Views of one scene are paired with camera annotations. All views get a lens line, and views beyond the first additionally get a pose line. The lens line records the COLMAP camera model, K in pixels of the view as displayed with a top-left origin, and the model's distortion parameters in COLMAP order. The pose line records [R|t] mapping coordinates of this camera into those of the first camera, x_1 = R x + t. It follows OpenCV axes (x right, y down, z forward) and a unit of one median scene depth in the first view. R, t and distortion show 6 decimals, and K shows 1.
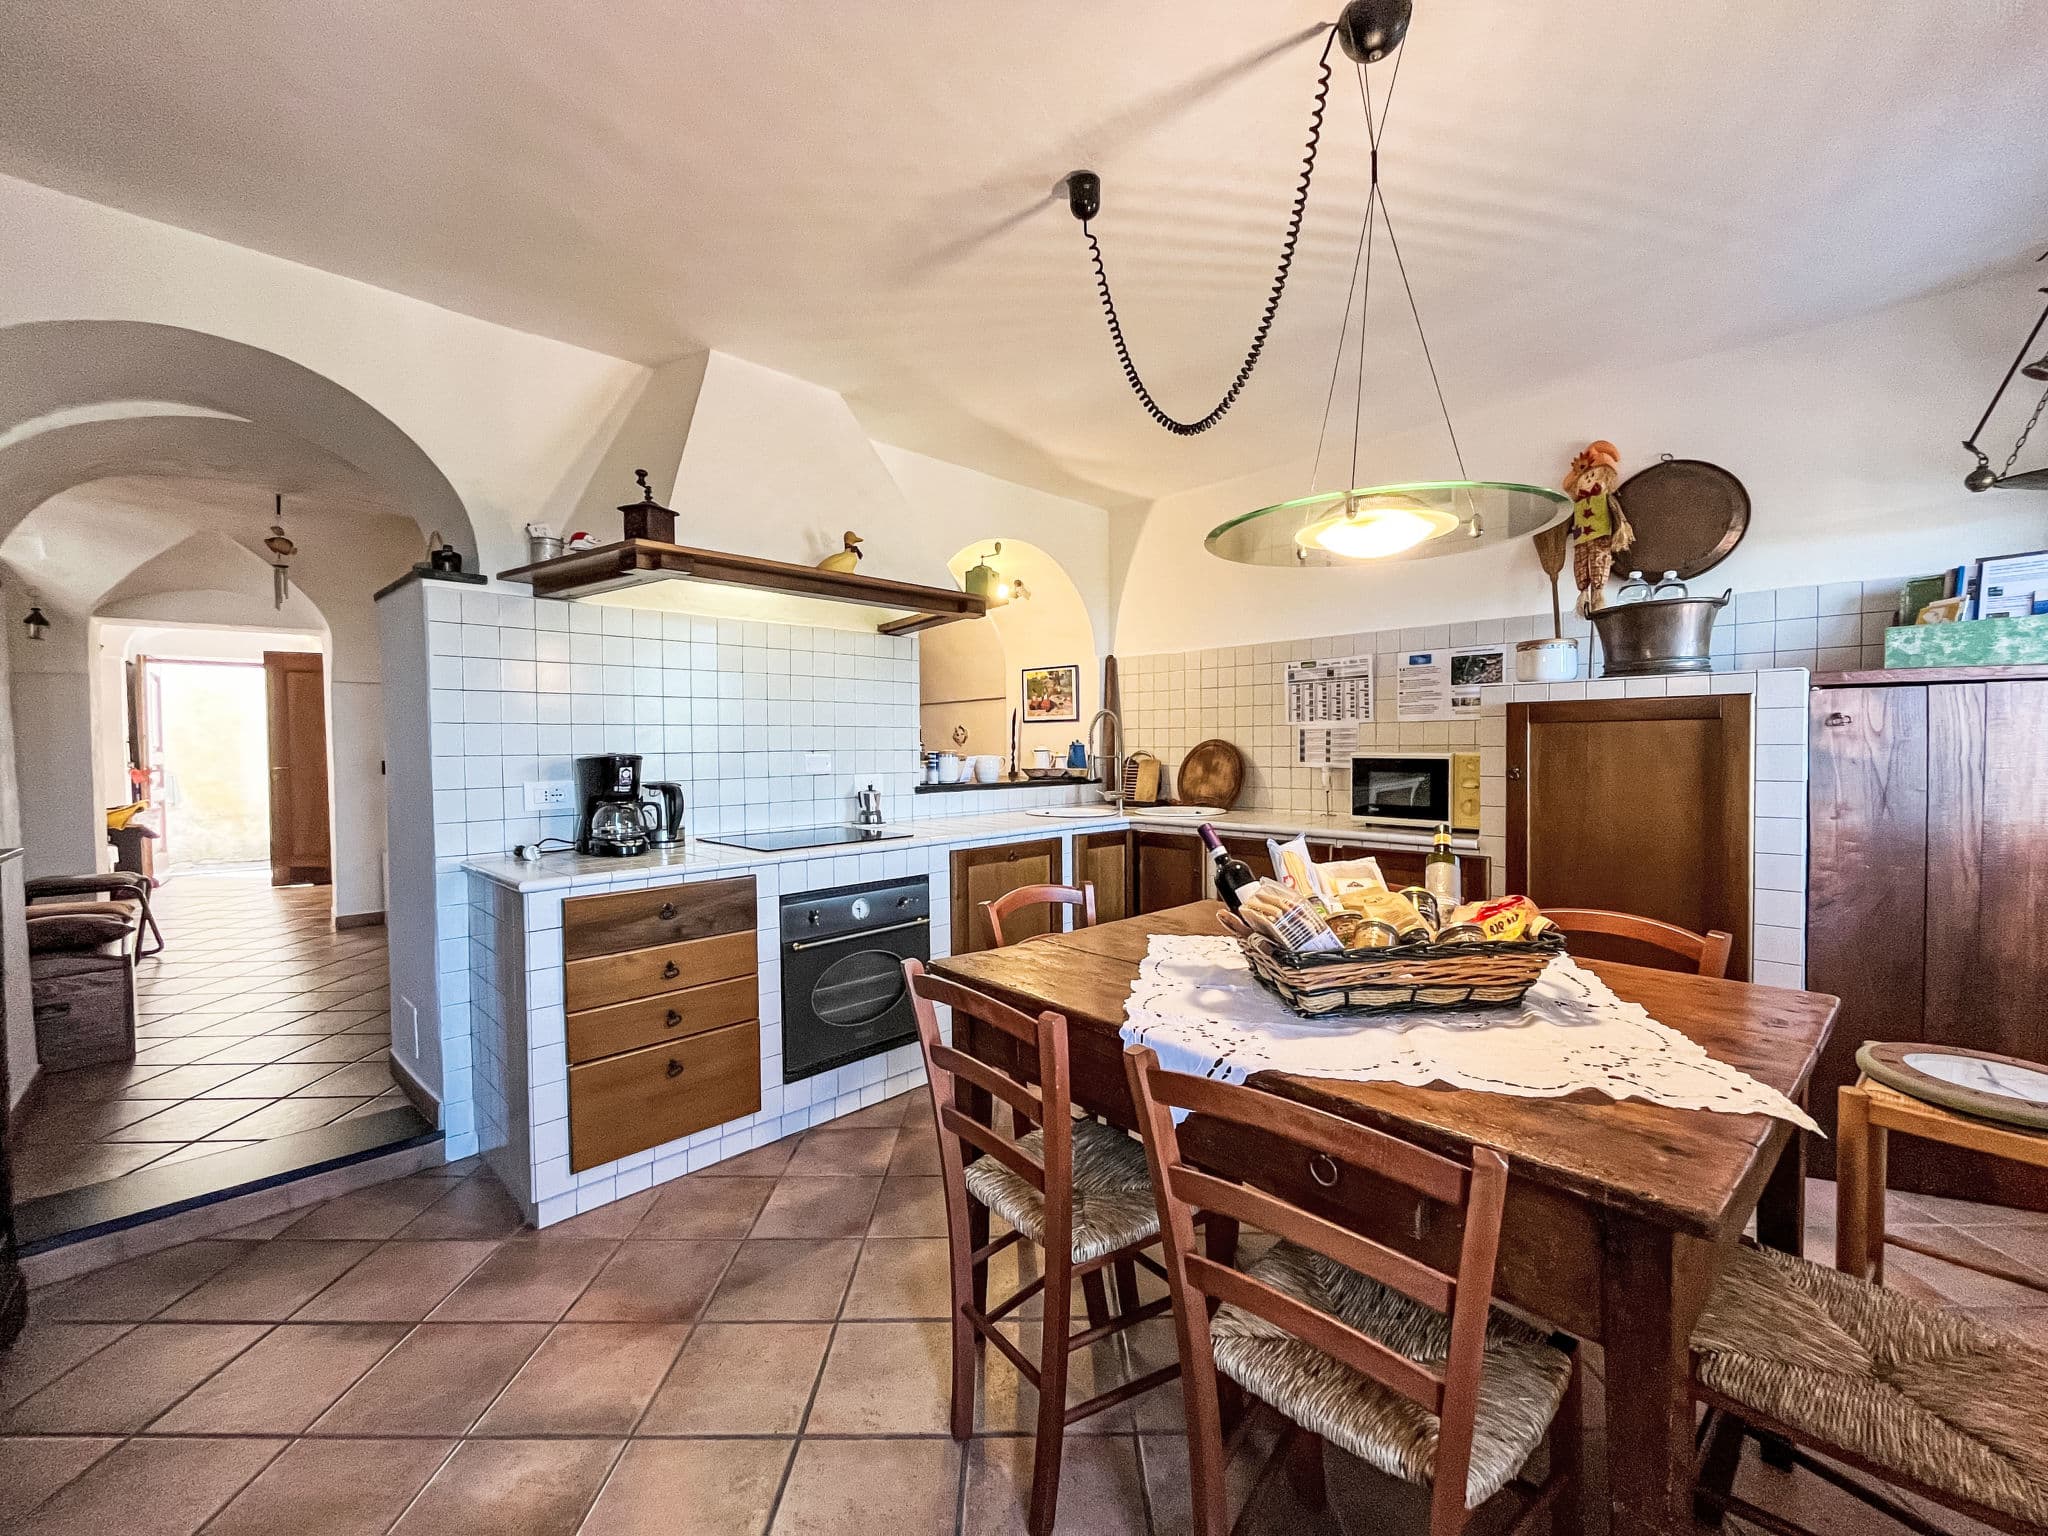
lens RADIAL K [[824.8, 0, 1017.5], [0, 824.8, 767.4], [0, 0, 1]] dist [-0.002131, 0.000353]
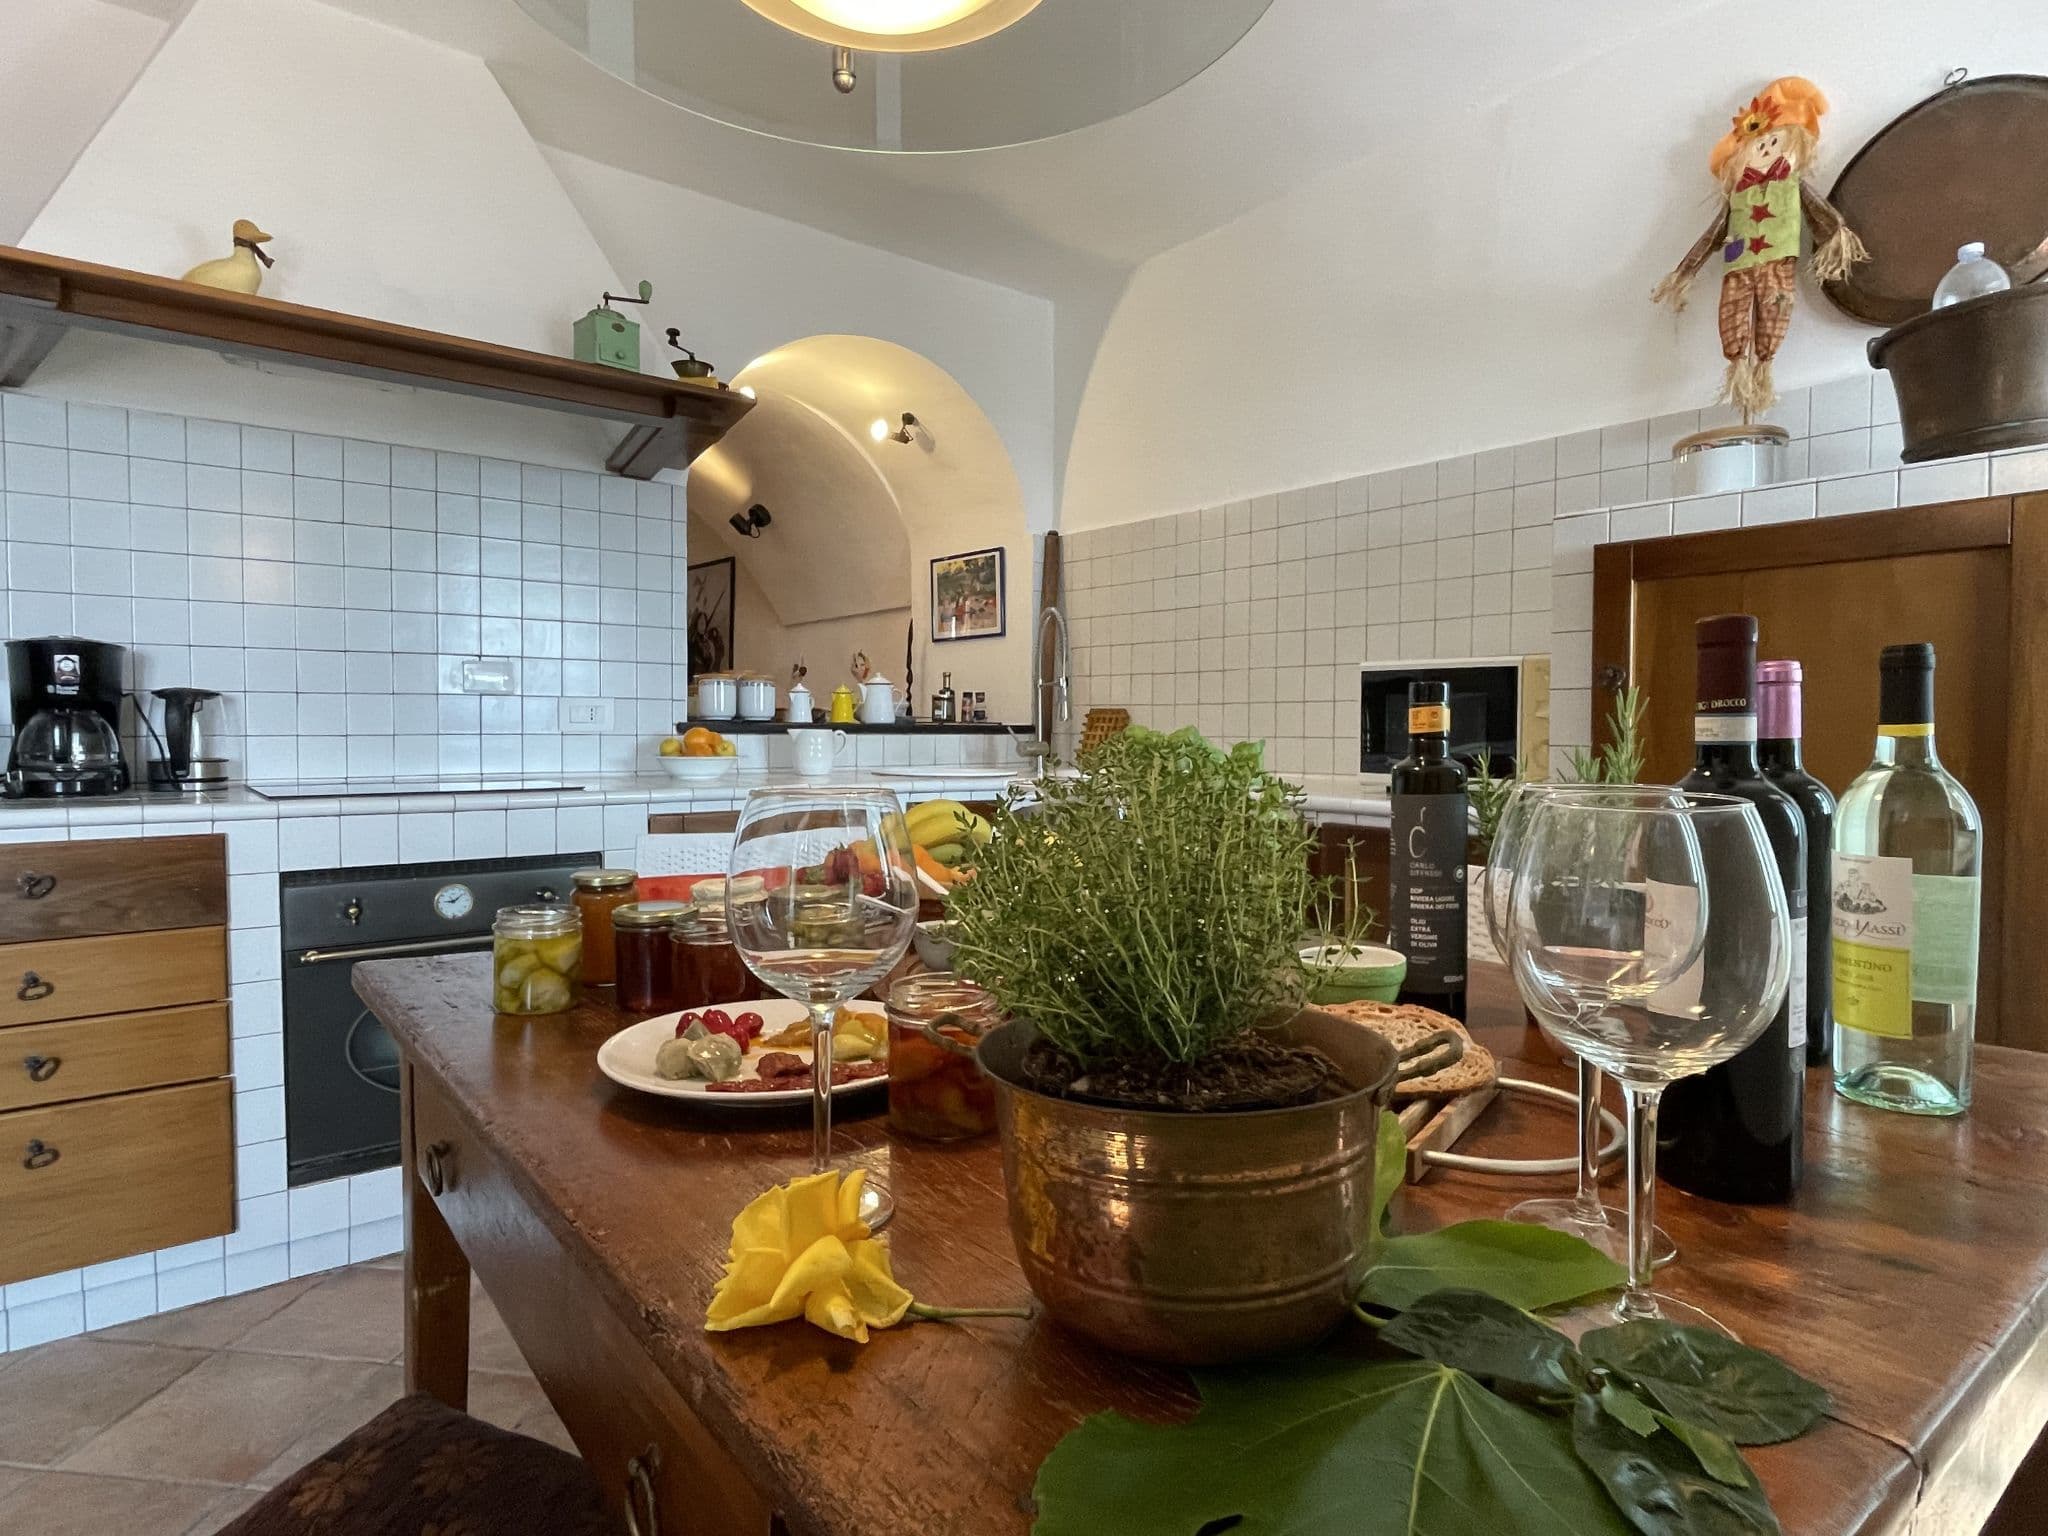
lens RADIAL K [[1124.1, 0, 1007.6], [0, 1124.1, 763.2], [0, 0, 1]] dist [-0.017069, 0.006606]
pose [[0.993919, 0.016603, -0.108858, 0.319599], [-0.015745, 0.999838, 0.008731, 0.062582], [0.108985, -0.006964, 0.994019, 0.262724]]
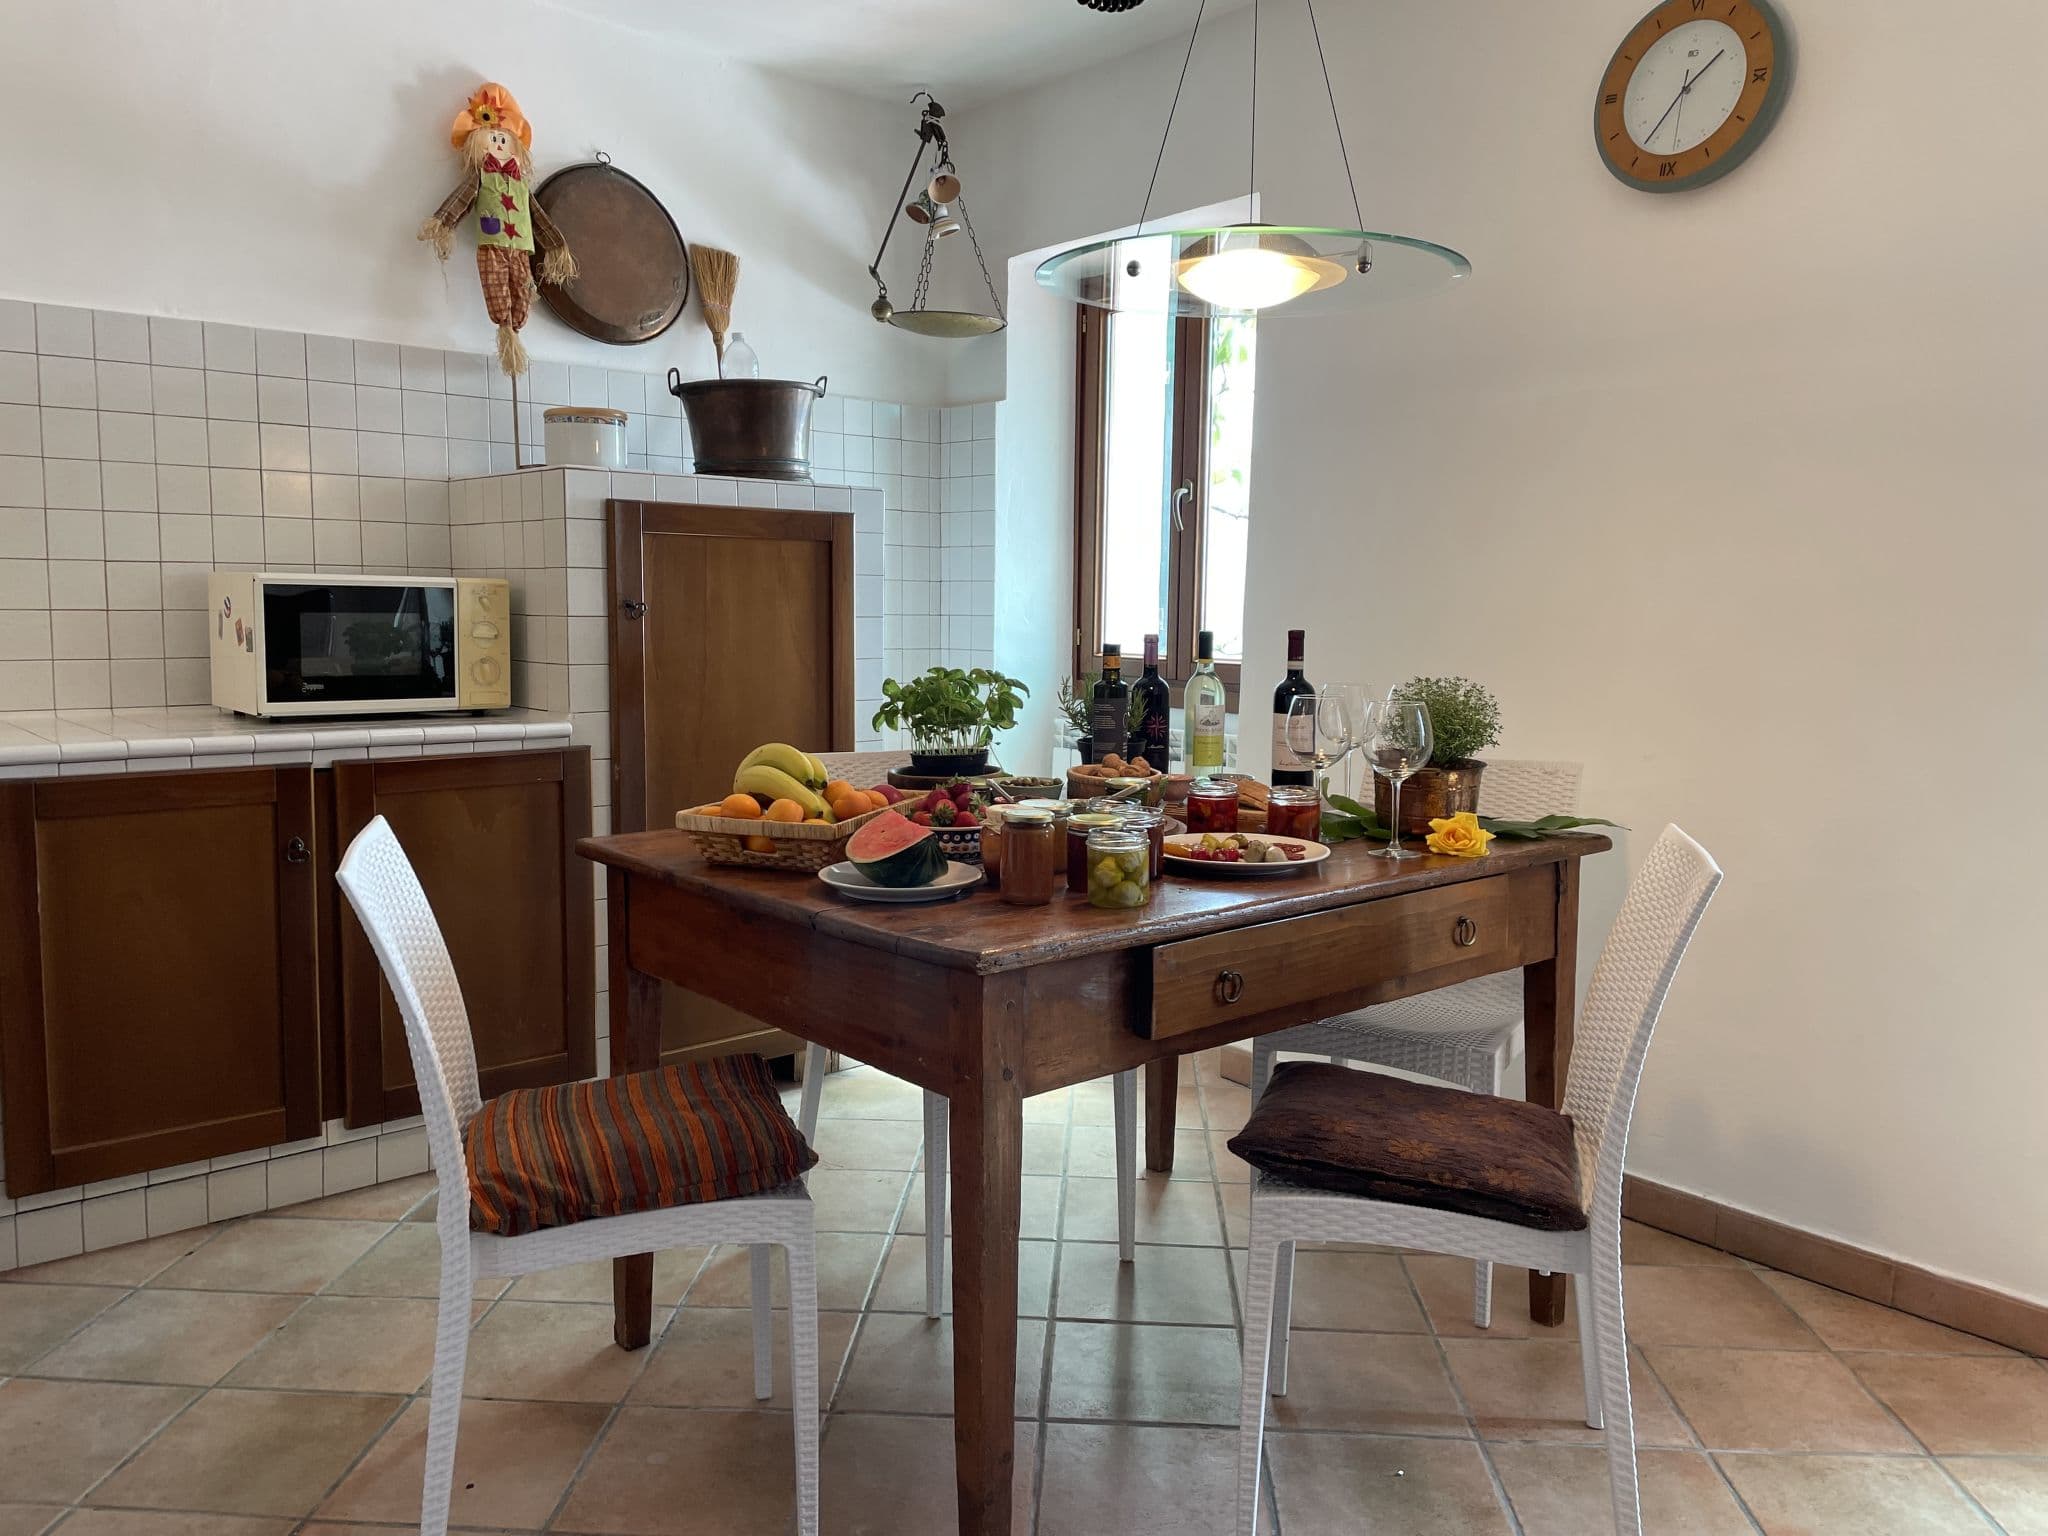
lens RADIAL K [[1527.0, 0, 1013.1], [0, 1527.0, 775.9], [0, 0, 1]] dist [0.084913, -0.102029]
pose [[0.059486, -0.104085, 0.992788, -0.615414], [0.016416, 0.994517, 0.103282, 0.017156], [-0.998094, 0.010153, 0.060868, 0.648454]]
